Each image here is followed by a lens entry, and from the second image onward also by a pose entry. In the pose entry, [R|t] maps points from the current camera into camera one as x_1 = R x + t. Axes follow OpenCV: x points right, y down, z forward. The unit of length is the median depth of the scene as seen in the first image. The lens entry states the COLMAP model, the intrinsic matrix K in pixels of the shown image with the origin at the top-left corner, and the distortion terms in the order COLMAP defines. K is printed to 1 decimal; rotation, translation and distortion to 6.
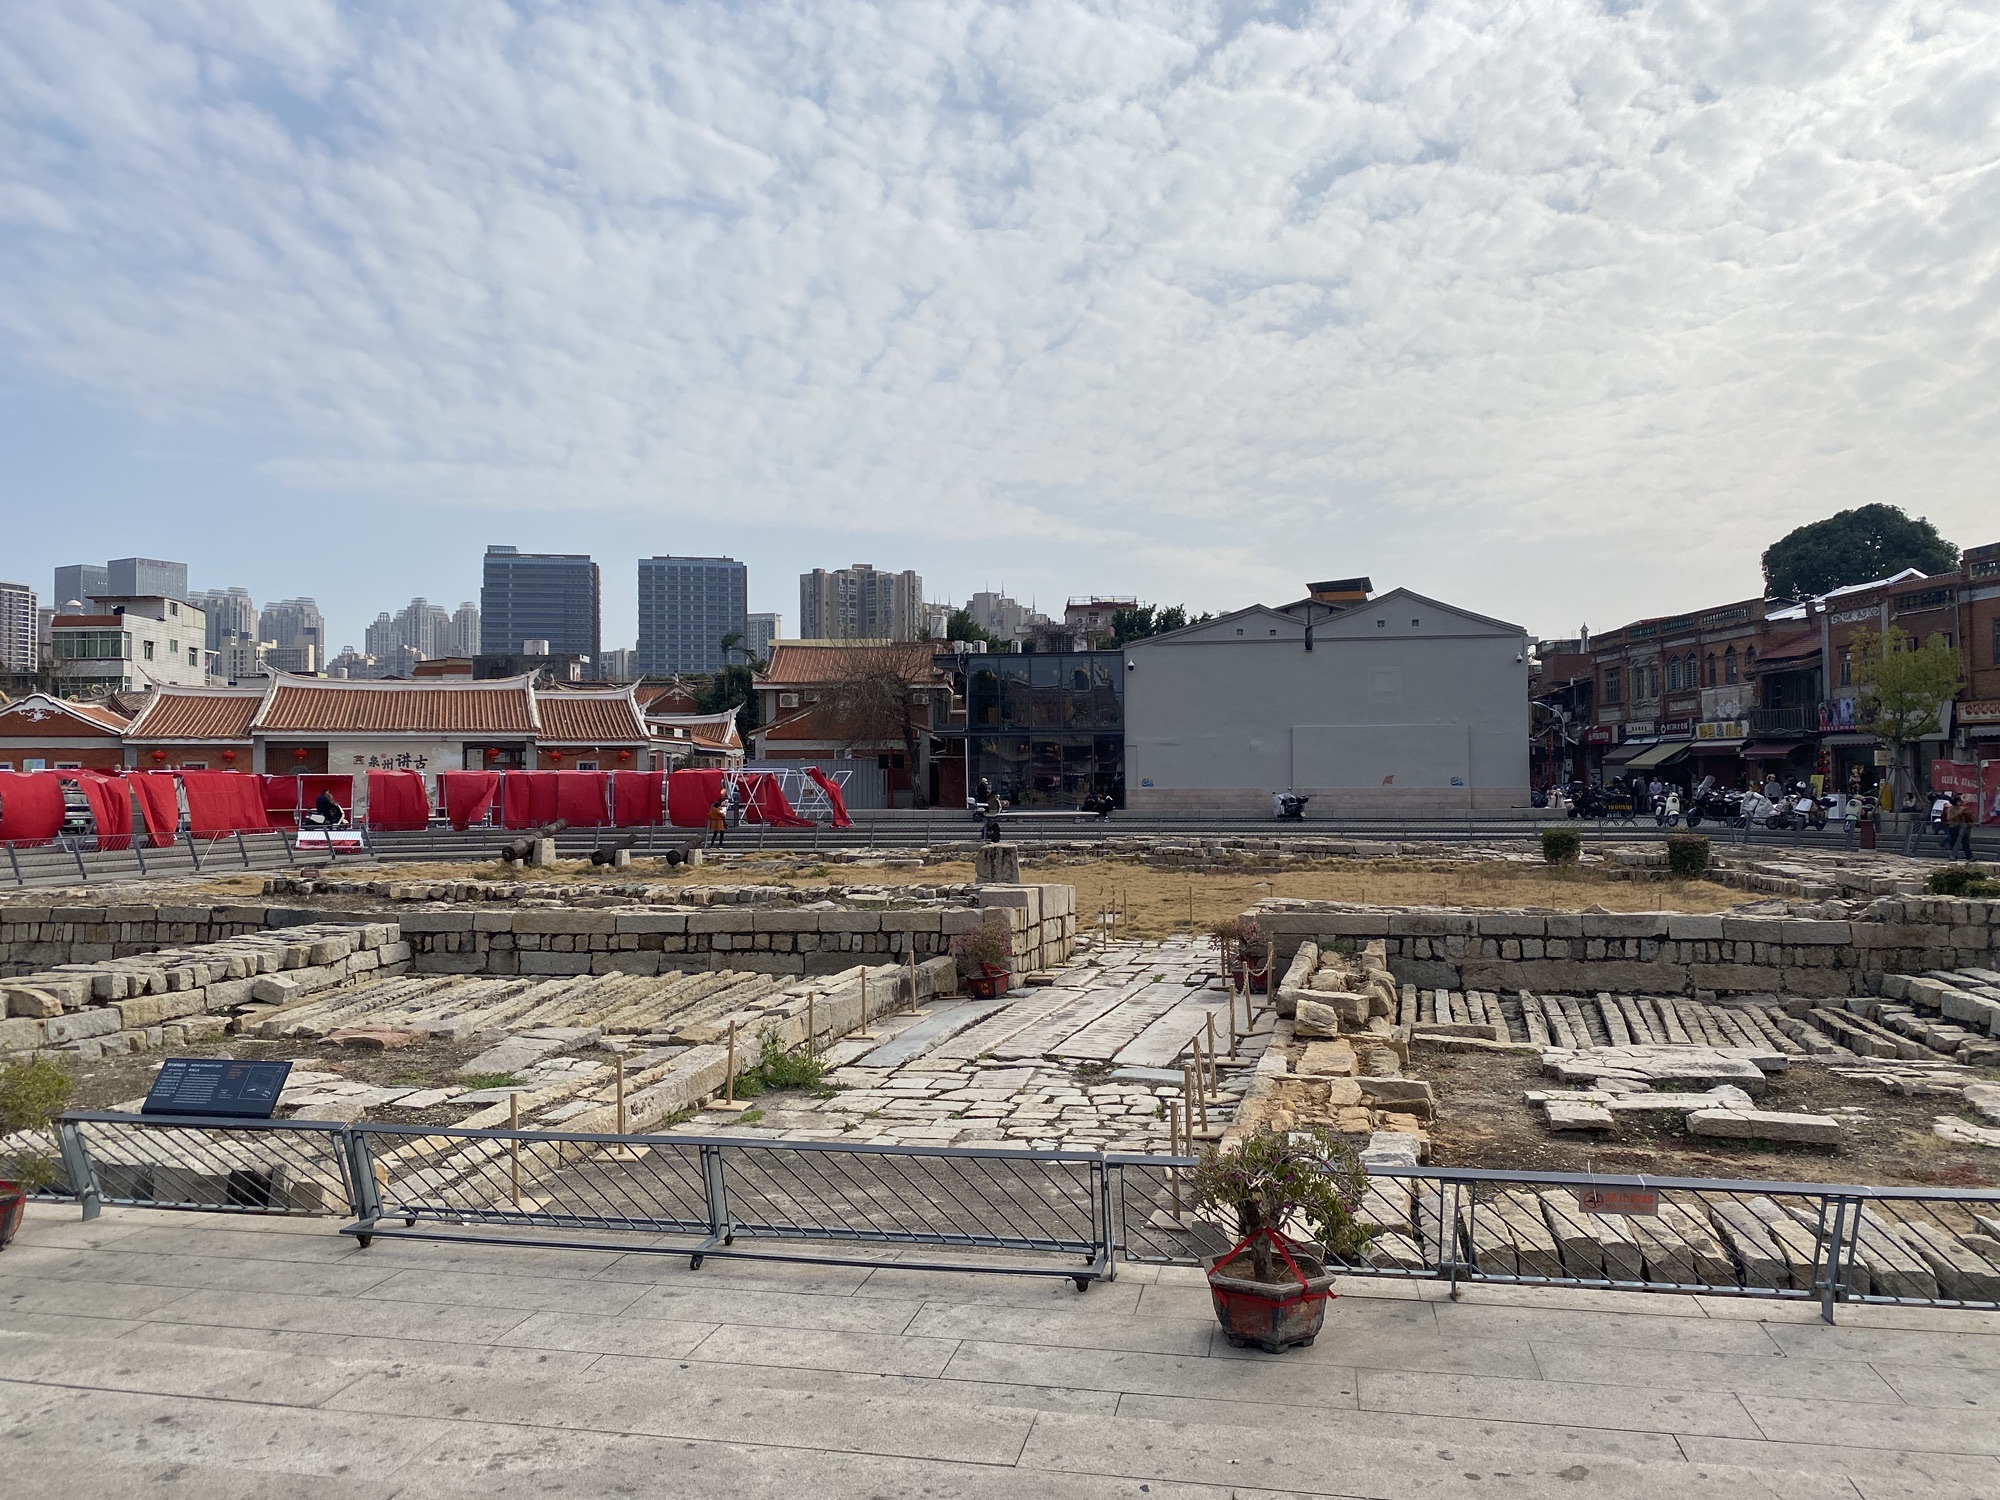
lens RADIAL K [[1495.1, 0, 1001.5], [0, 1495.1, 750.9], [0, 0, 1]] dist [0.029108, -0.042658]
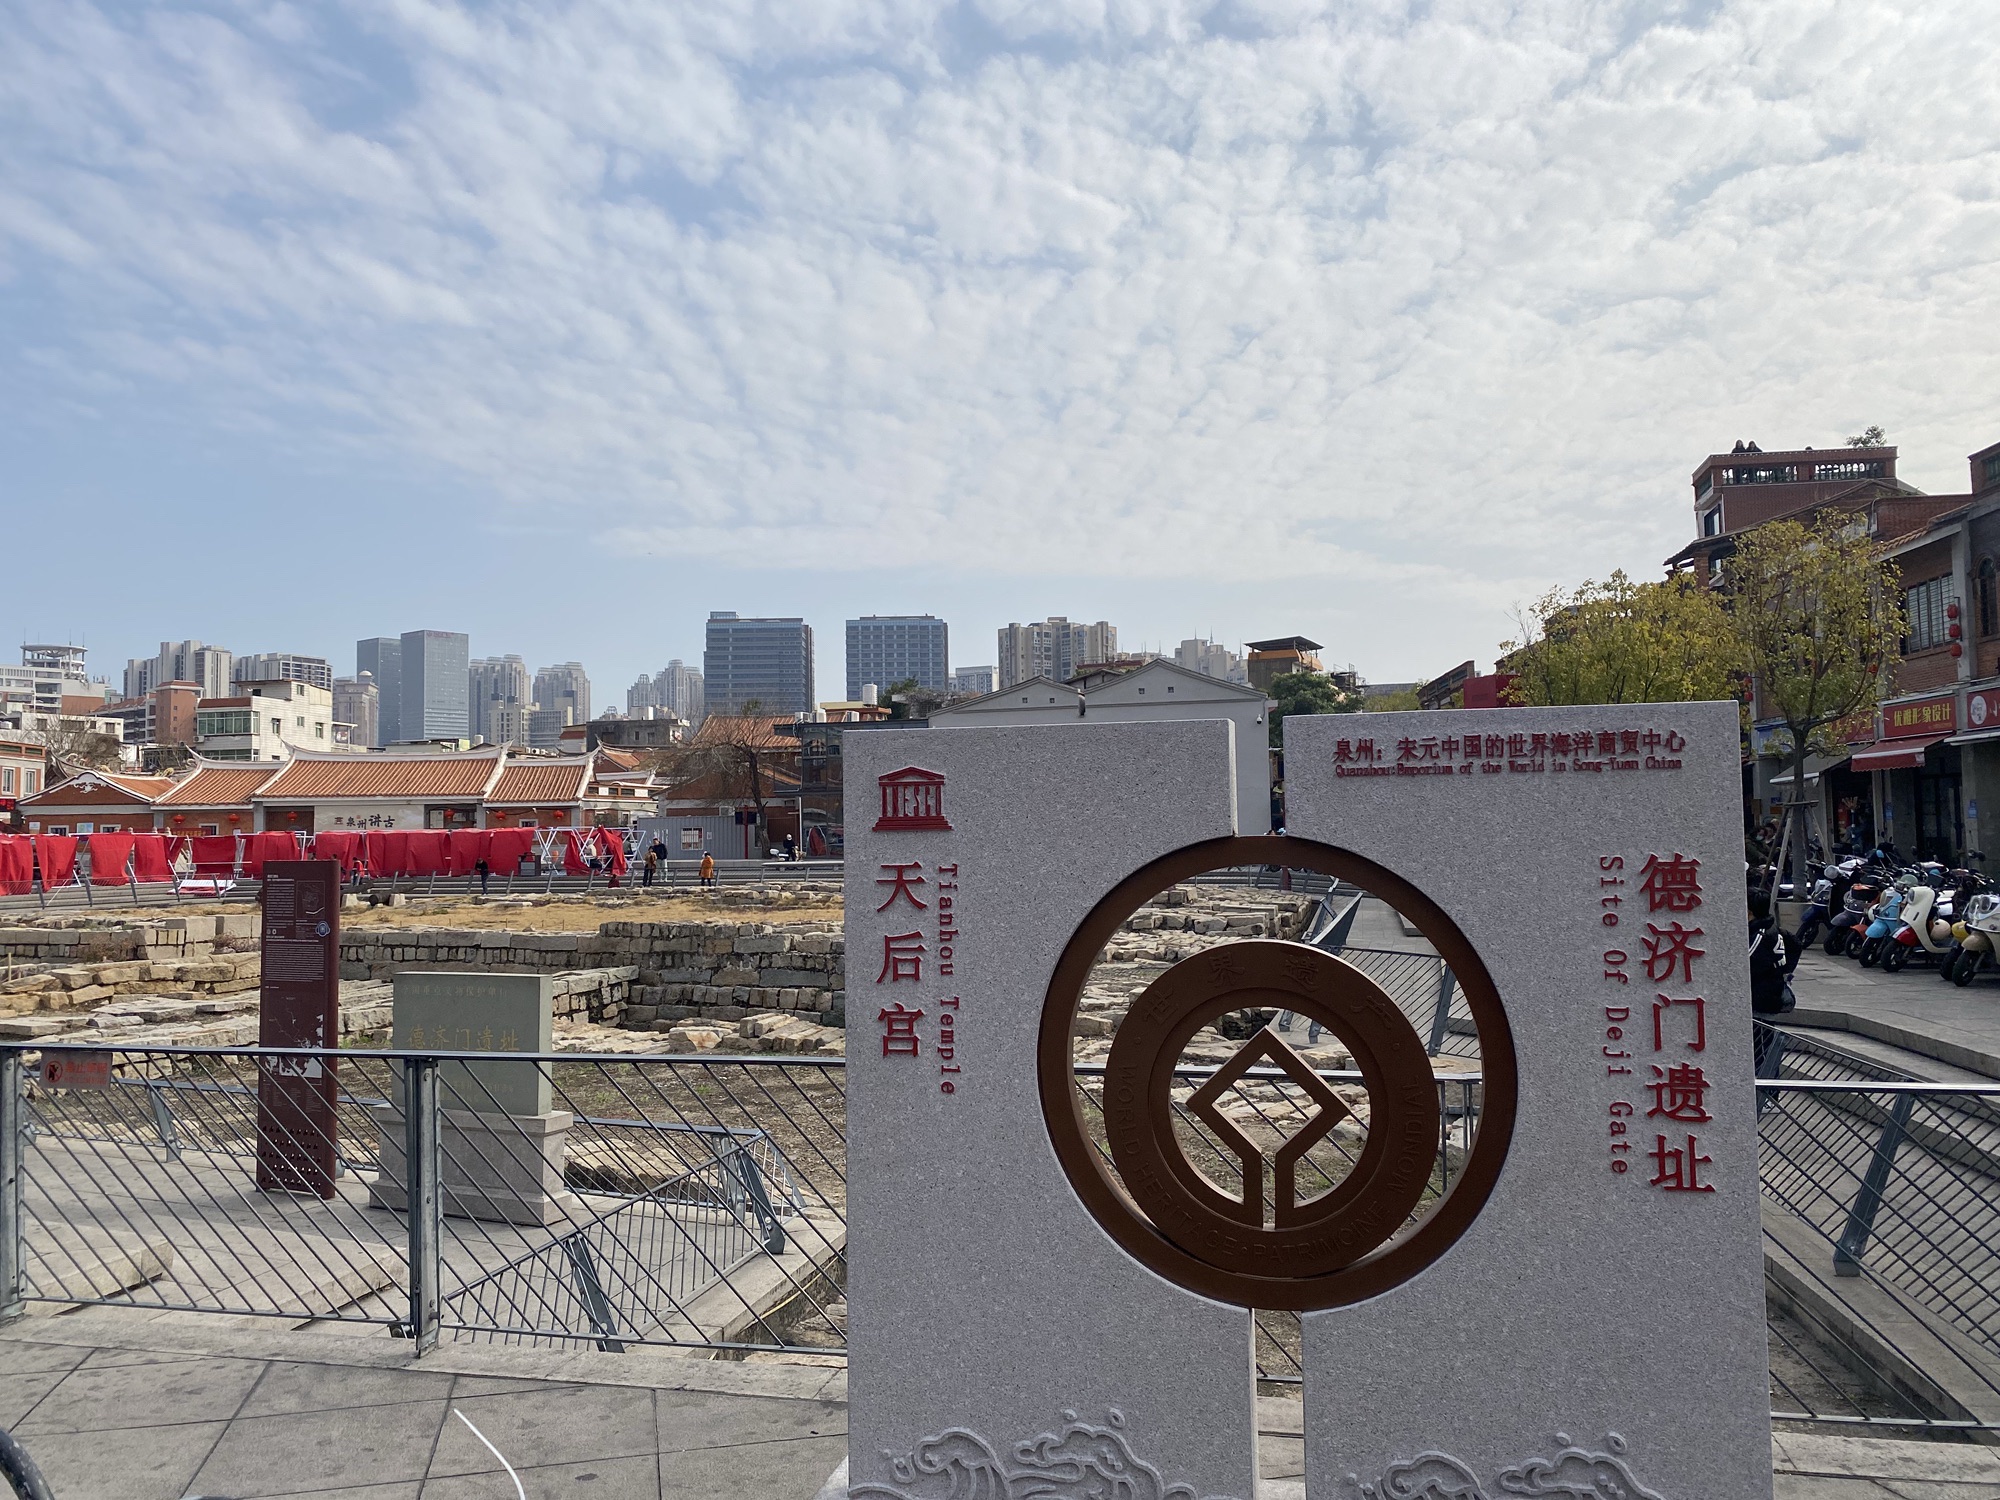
lens RADIAL K [[1495.1, 0, 1012.2], [0, 1495.1, 761.7], [0, 0, 1]] dist [0.029108, -0.042658]
pose [[0.986623, -0.015998, -0.162229, 0.232850], [0.012128, 0.999618, -0.024821, -0.003716], [0.162564, 0.022521, 0.986441, -0.081558]]
